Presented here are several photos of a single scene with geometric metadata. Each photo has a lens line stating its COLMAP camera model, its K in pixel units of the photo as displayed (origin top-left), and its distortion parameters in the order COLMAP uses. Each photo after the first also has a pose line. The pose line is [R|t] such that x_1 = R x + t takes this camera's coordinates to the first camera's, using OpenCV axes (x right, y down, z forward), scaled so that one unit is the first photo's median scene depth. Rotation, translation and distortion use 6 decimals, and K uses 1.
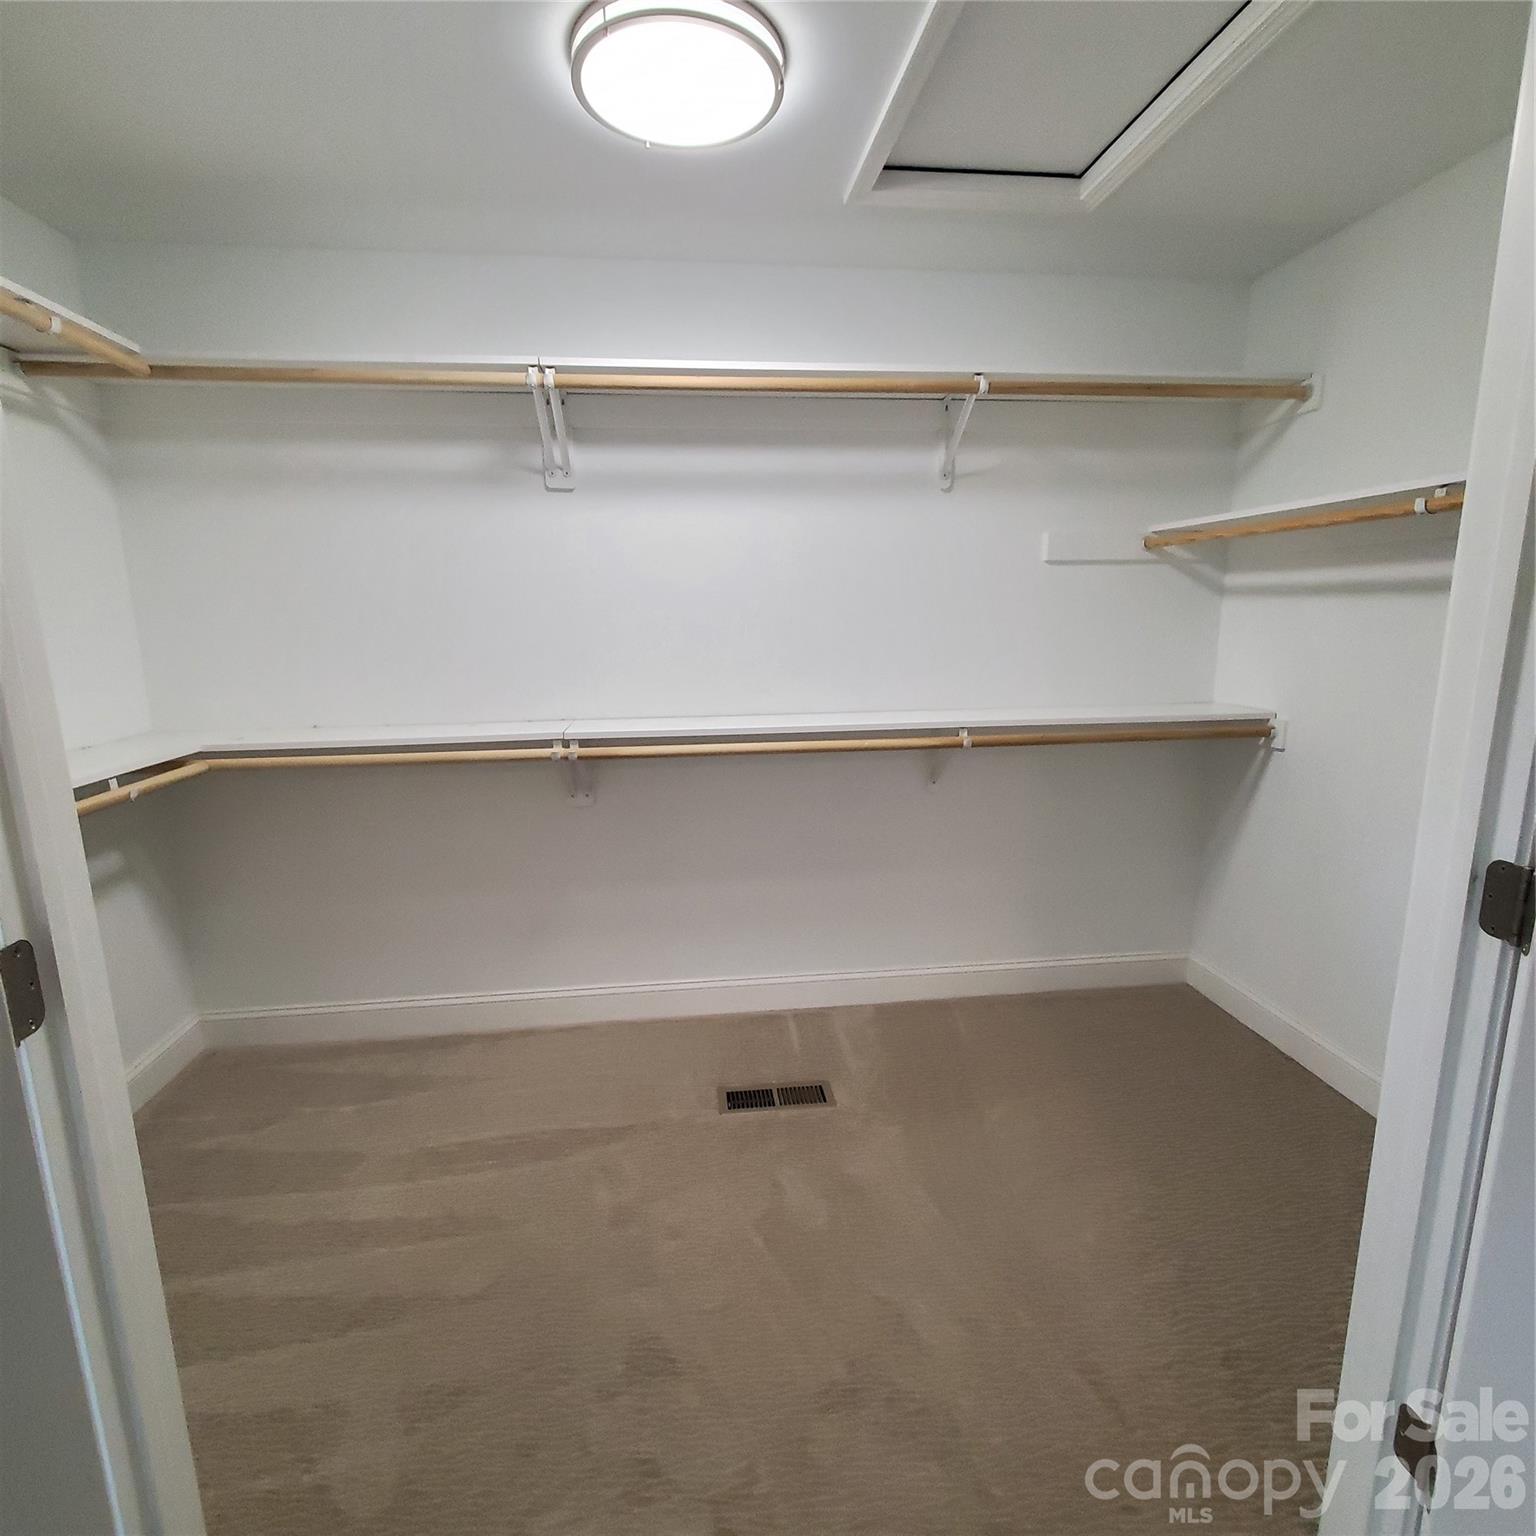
lens RADIAL K [[810.5, 0, 771.7], [0, 810.5, 772.8], [0, 0, 1]] dist [0.009174, -0.003051]
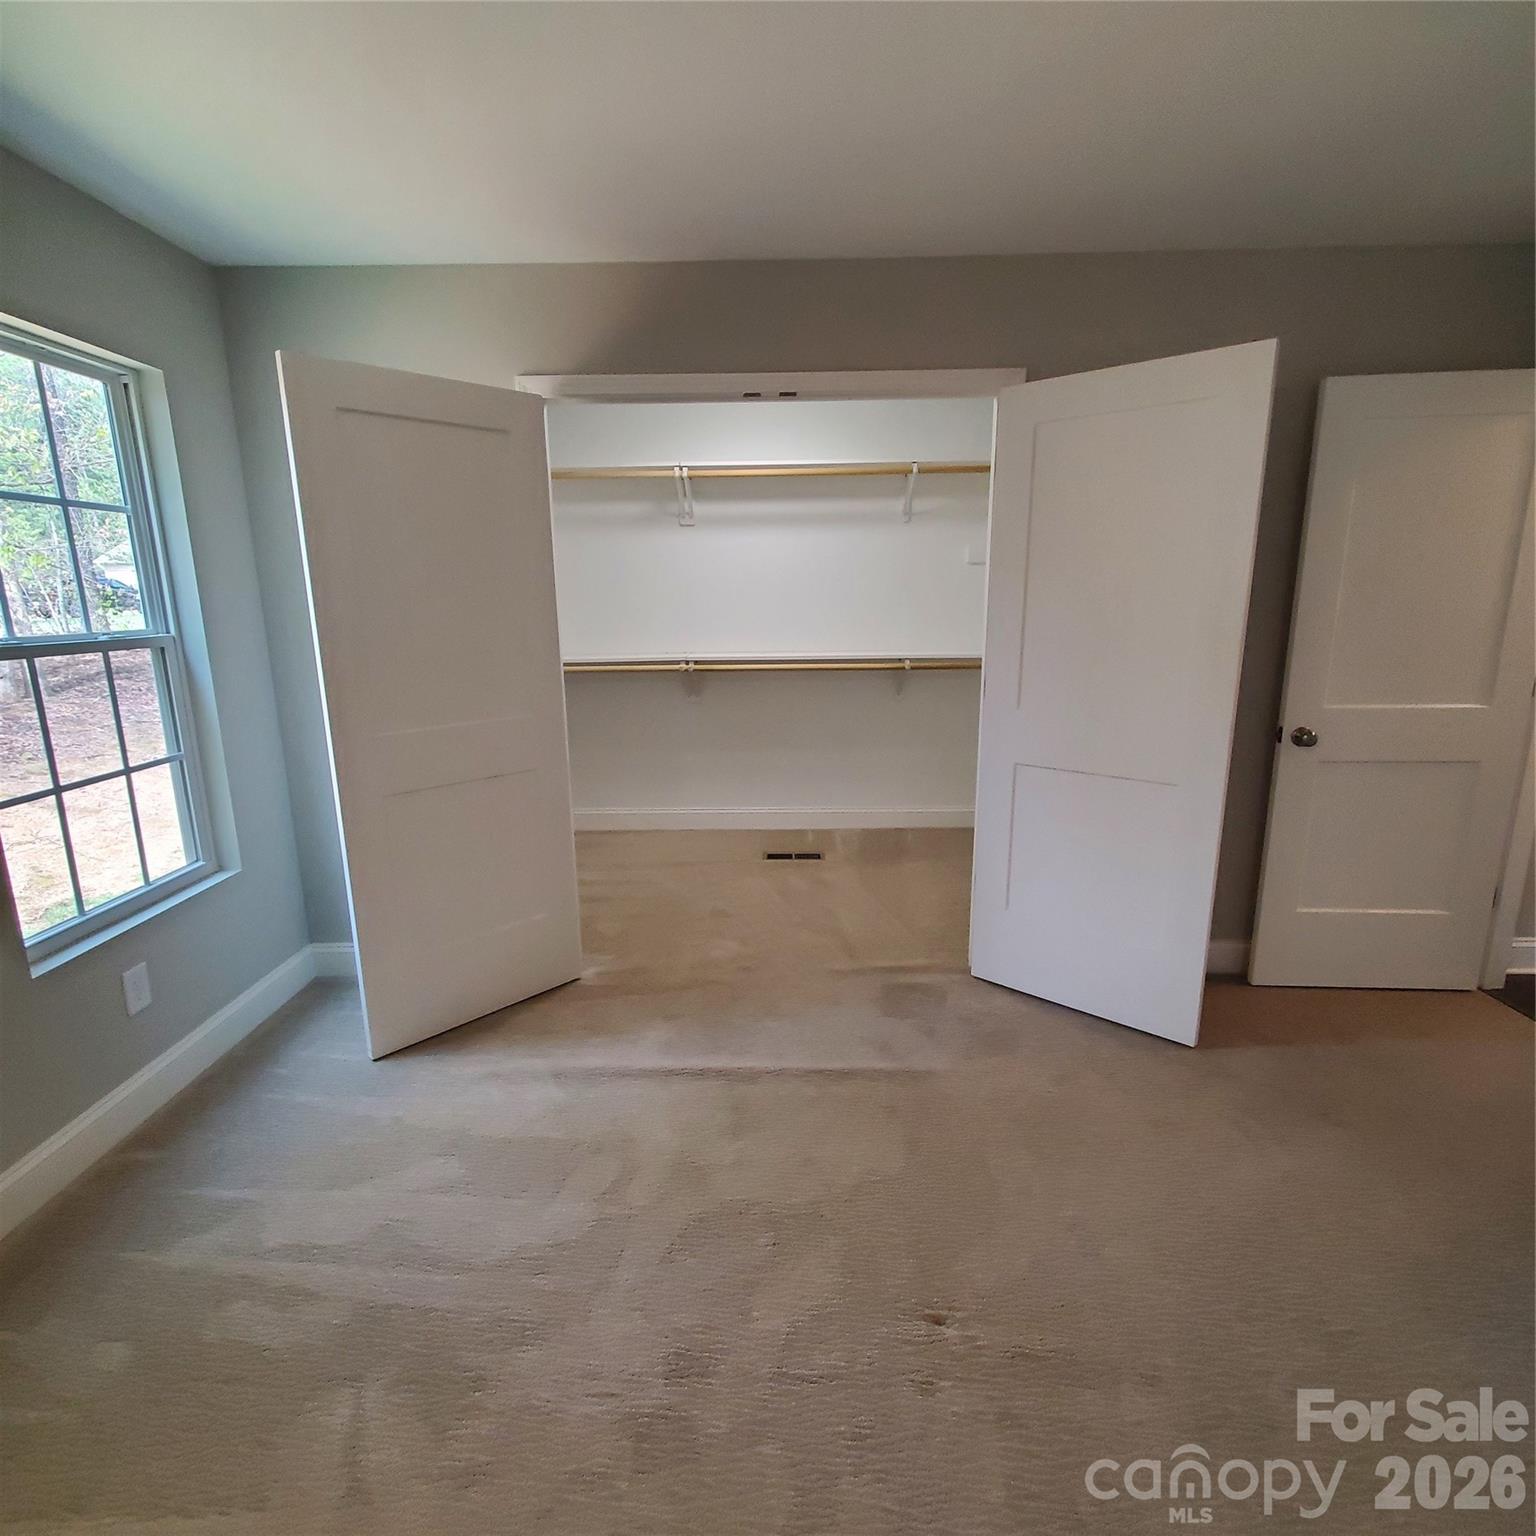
lens RADIAL K [[810.5, 0, 766.5], [0, 810.5, 764.4], [0, 0, 1]] dist [0.009174, -0.003051]
pose [[0.991454, 0.029679, -0.127037, 0.170459], [-0.028162, 0.999509, 0.013718, 0.165292], [0.127382, -0.010023, 0.991803, -0.822884]]
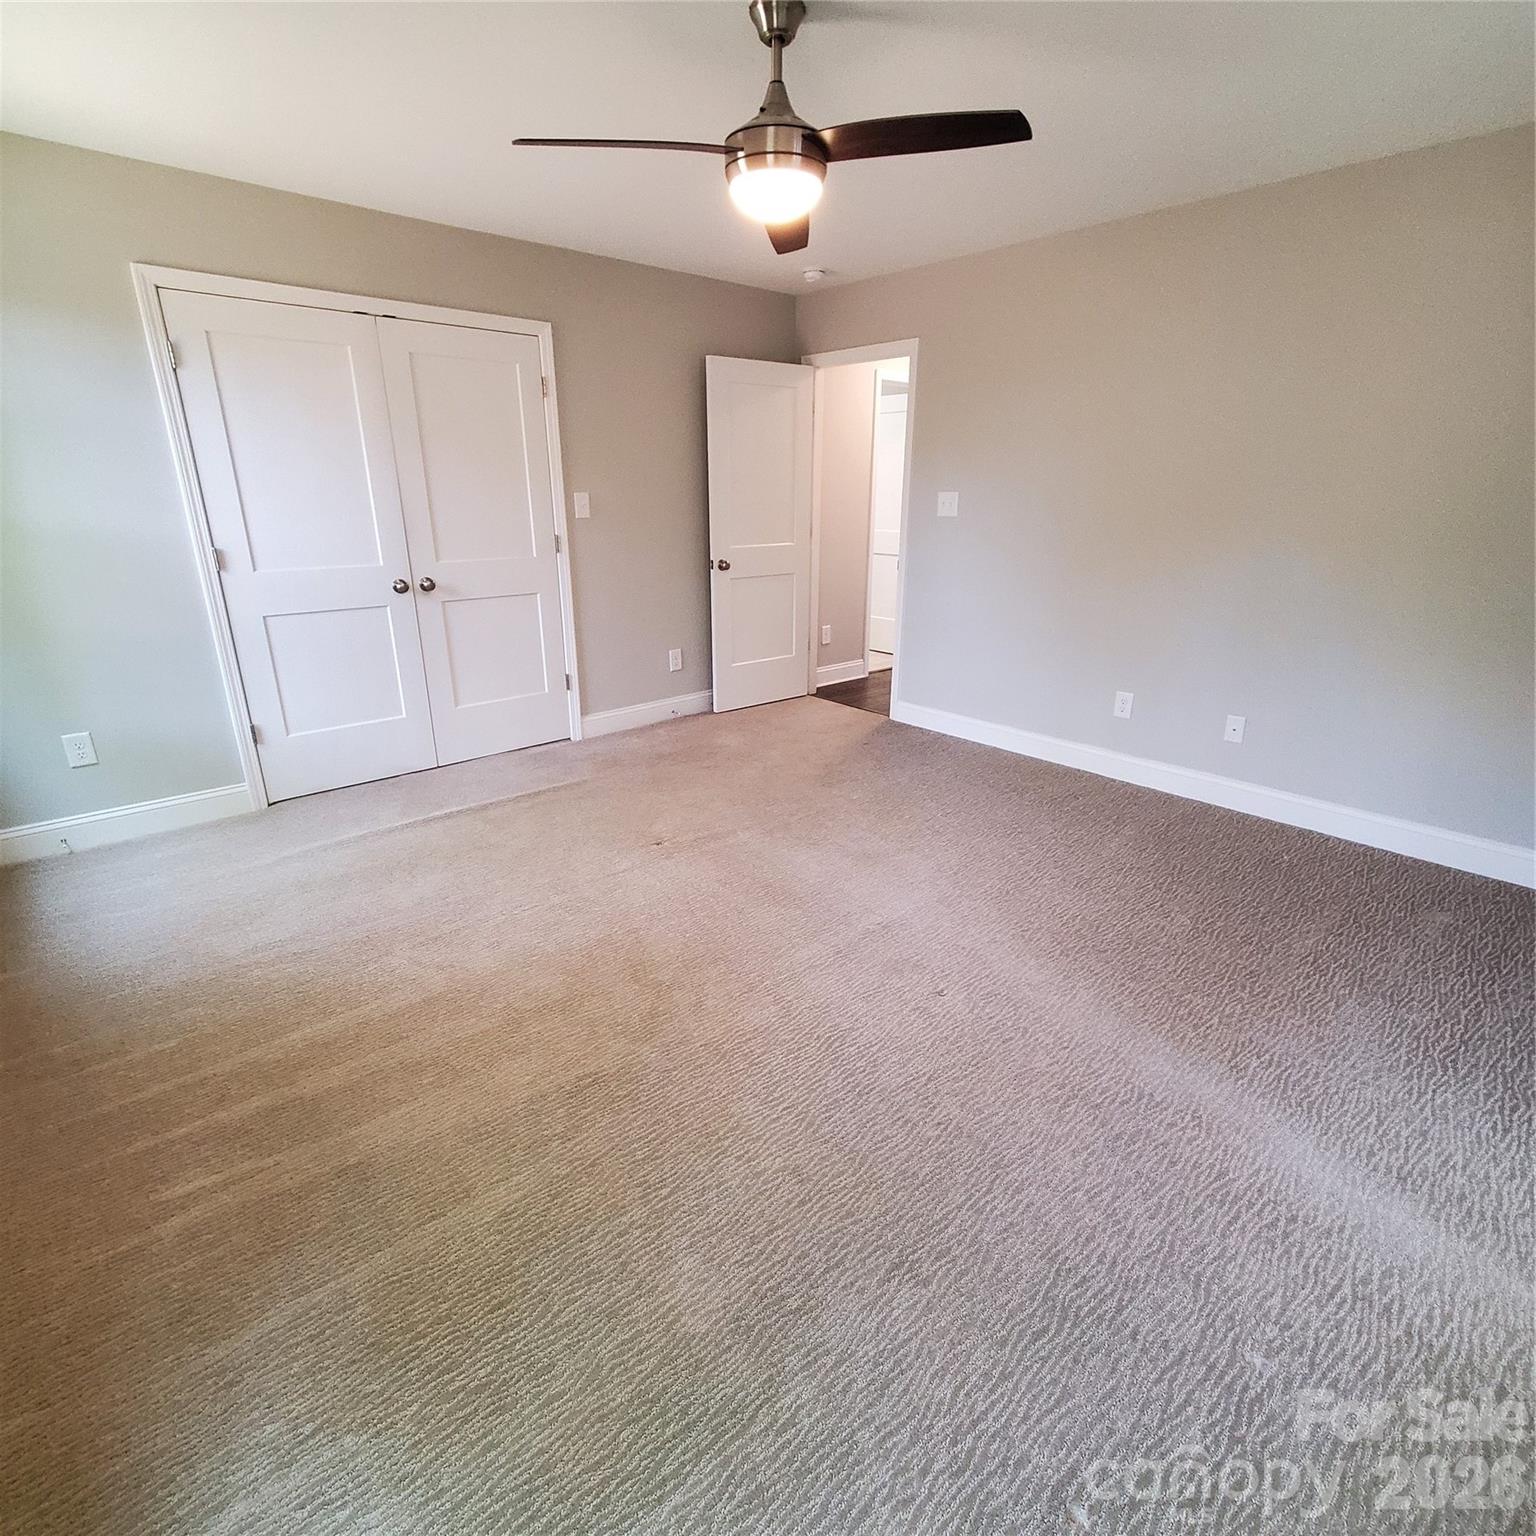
lens RADIAL K [[810.5, 0, 767.8], [0, 810.5, 768.4], [0, 0, 1]] dist [0.009174, -0.003051]
pose [[0.821758, -0.178753, 0.541074, -0.324235], [0.099229, 0.979906, 0.173025, 0.280318], [-0.561131, -0.088495, 0.822983, -1.367593]]
